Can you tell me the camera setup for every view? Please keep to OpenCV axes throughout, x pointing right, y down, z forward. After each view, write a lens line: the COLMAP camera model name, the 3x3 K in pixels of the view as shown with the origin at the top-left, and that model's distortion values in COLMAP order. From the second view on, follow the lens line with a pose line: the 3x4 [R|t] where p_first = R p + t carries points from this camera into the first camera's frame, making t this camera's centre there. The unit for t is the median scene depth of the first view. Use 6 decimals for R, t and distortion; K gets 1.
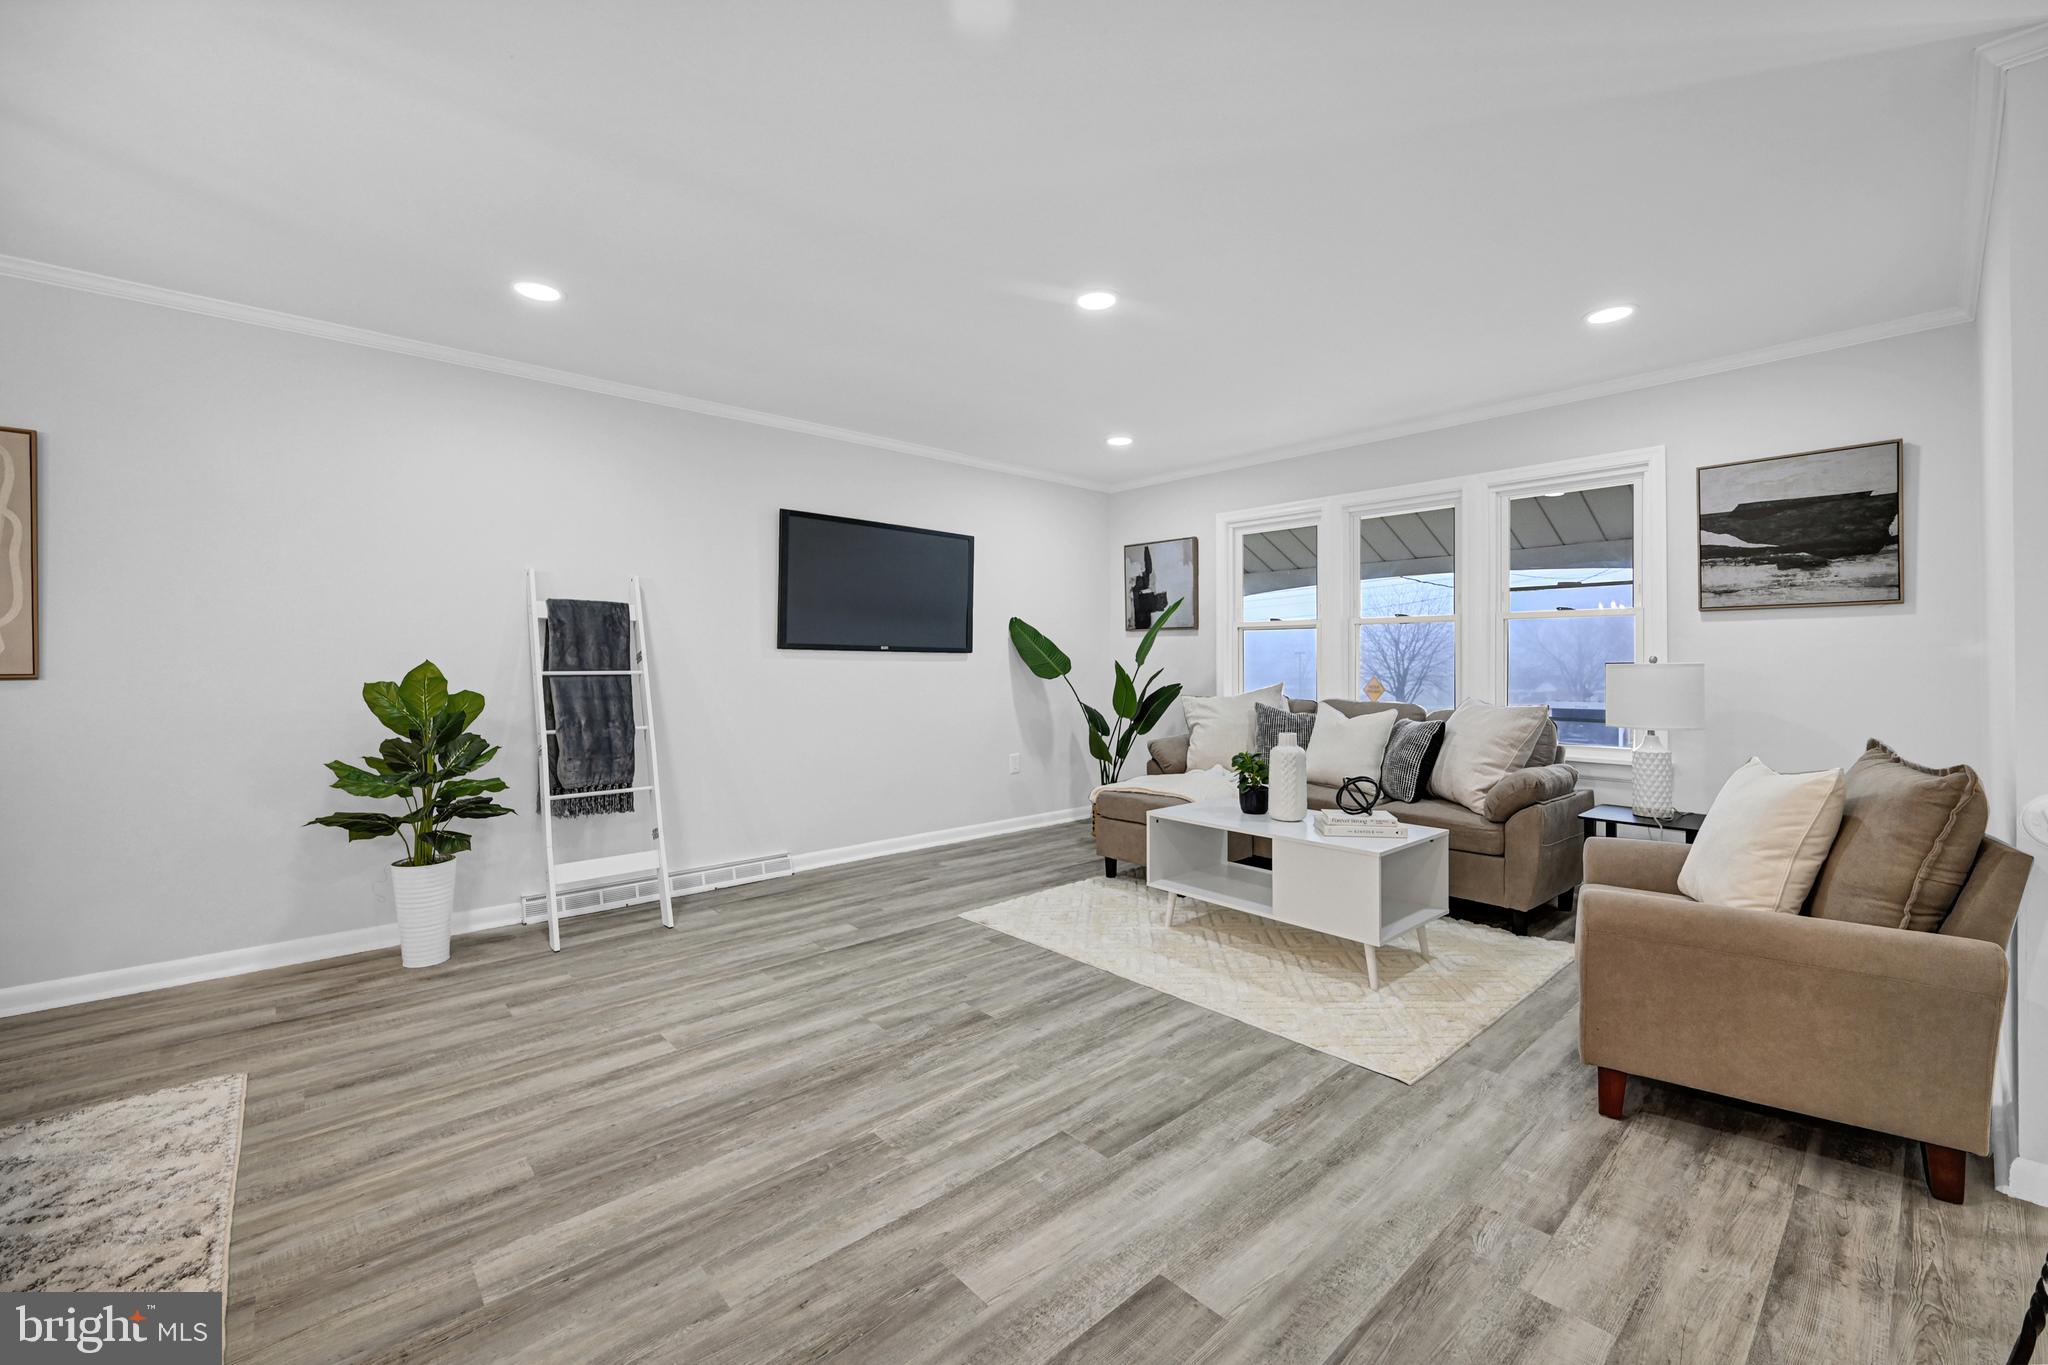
lens RADIAL K [[822.6, 0, 1036.5], [0, 822.6, 668.0], [0, 0, 1]] dist [-0.002507, -0.000082]
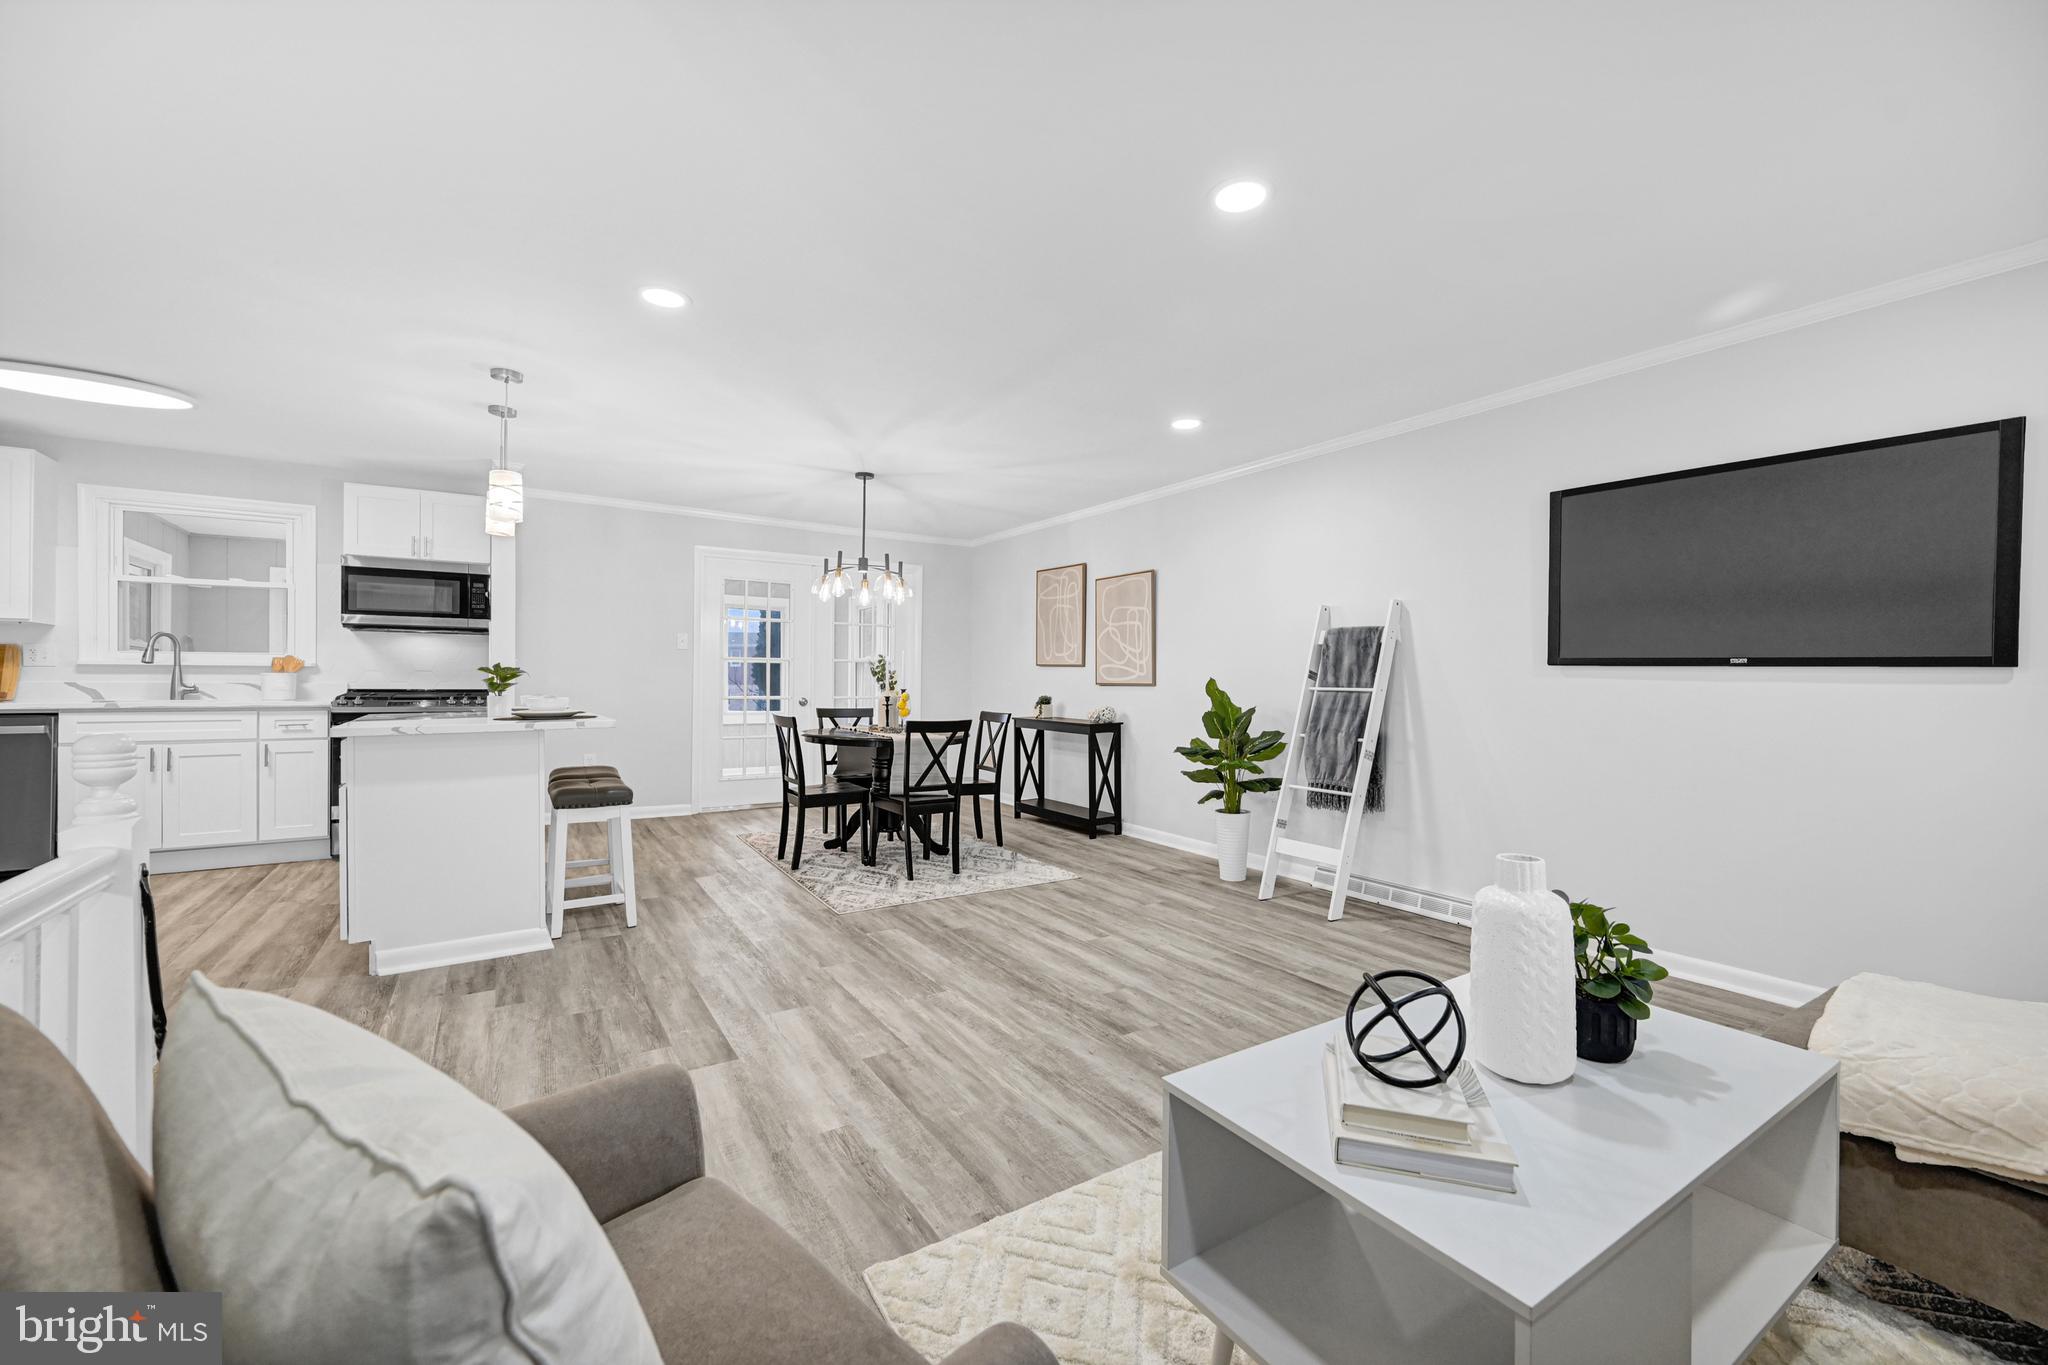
lens RADIAL K [[822.6, 0, 1039.9], [0, 822.6, 684.4], [0, 0, 1]] dist [-0.002507, -0.000082]
pose [[-0.155517, 0.007175, -0.987807, 0.956397], [-0.015992, 0.999824, 0.009780, -0.007625], [0.987704, 0.017318, -0.155375, 1.064226]]
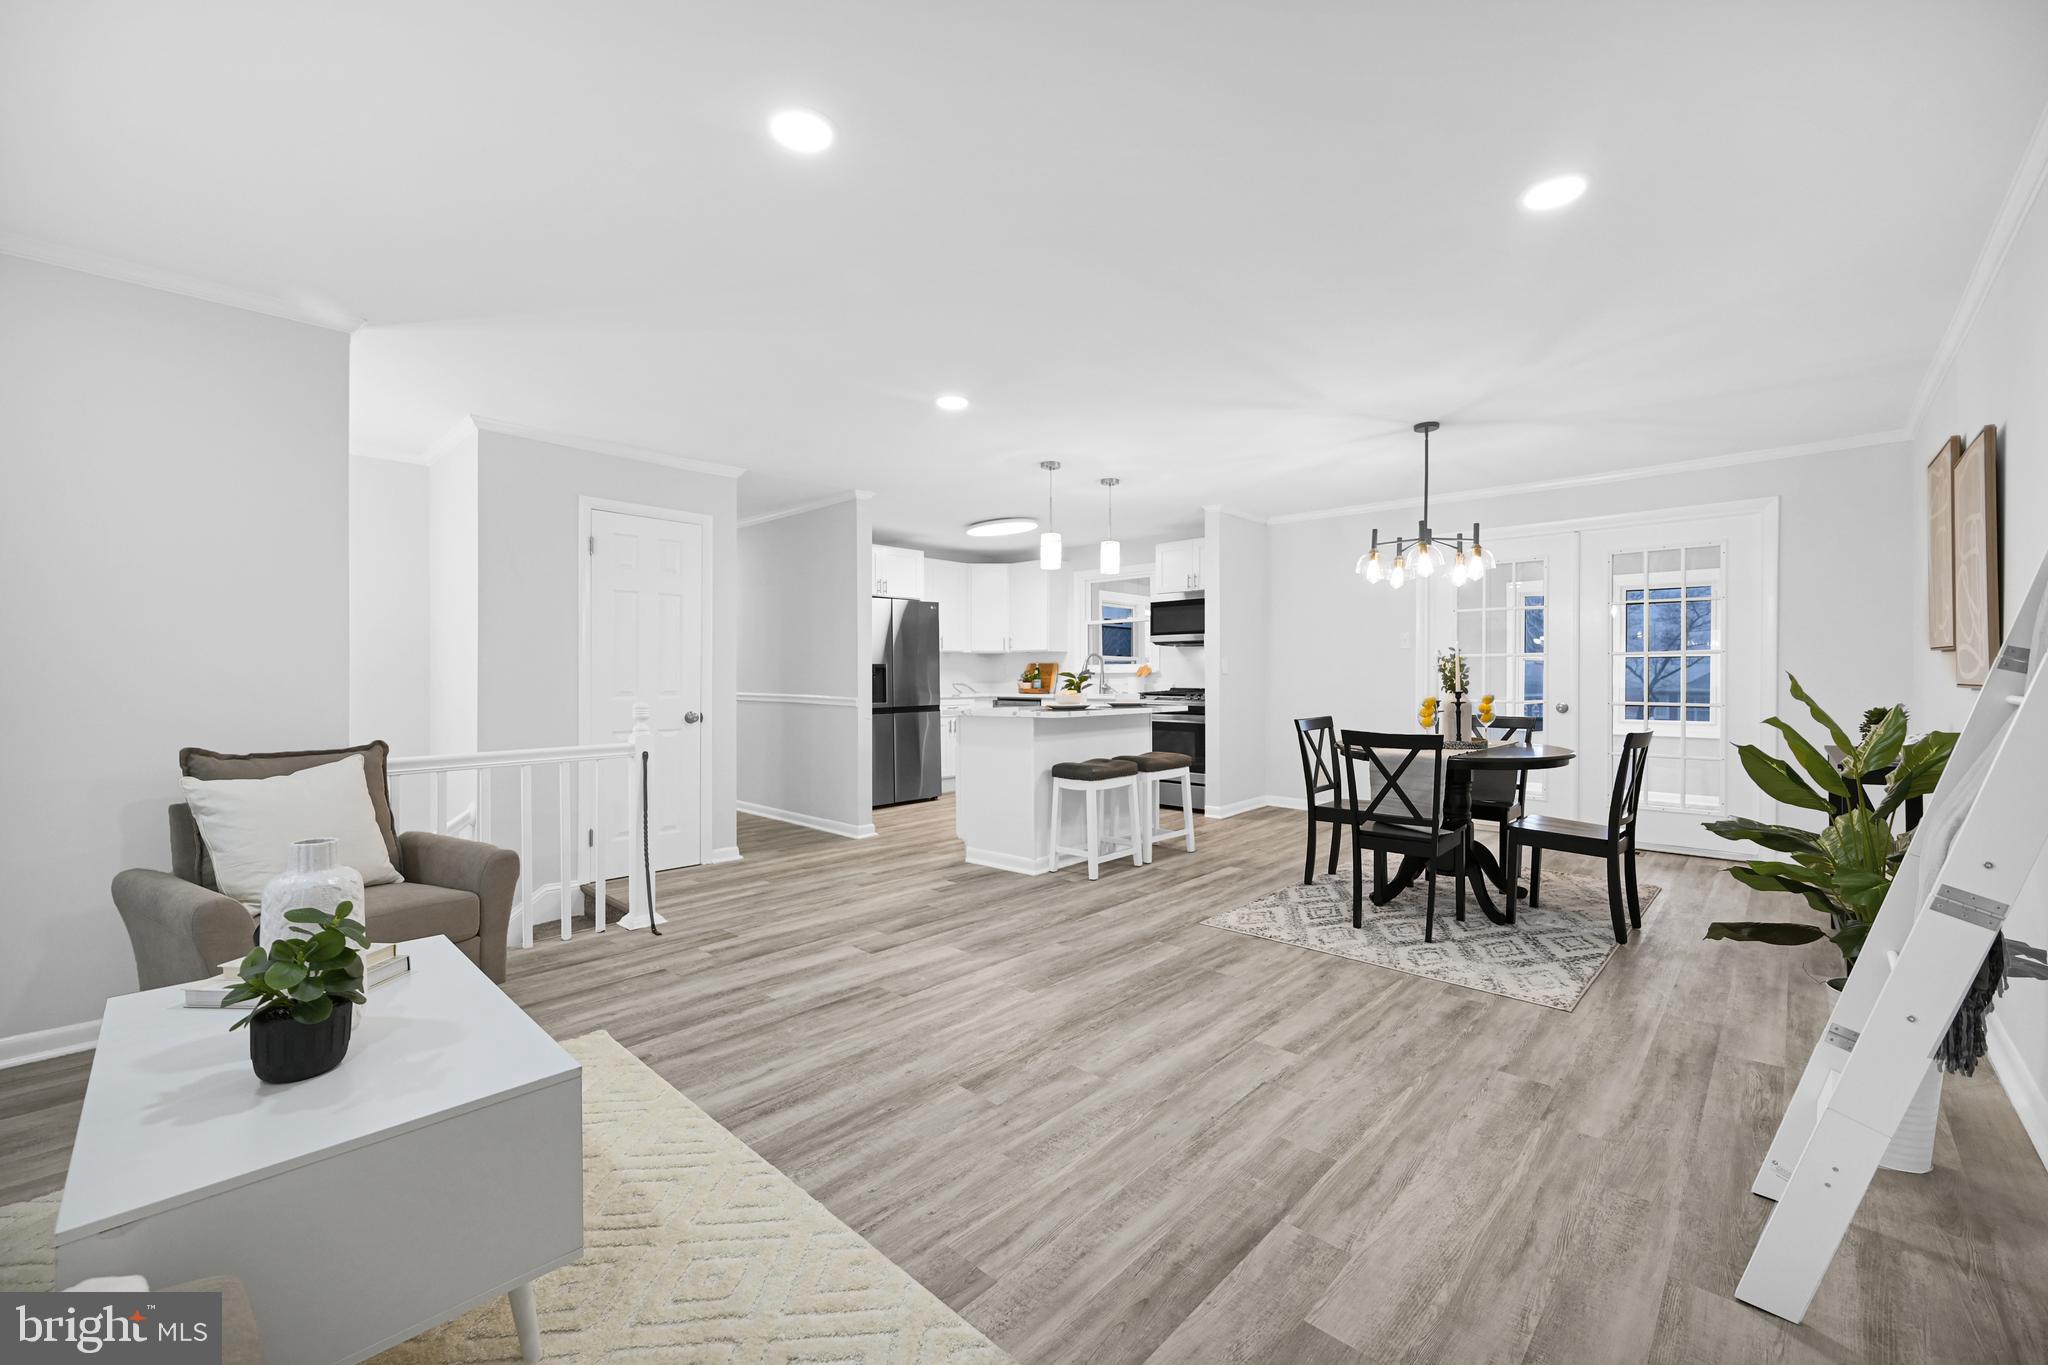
lens RADIAL K [[822.6, 0, 1025.4], [0, 822.6, 677.7], [0, 0, 1]] dist [-0.002507, -0.000082]
pose [[-0.997578, 0.005237, -0.069359, -0.066153], [0.004591, 0.999945, 0.009461, -0.014942], [0.069405, 0.009119, -0.997547, 1.898373]]
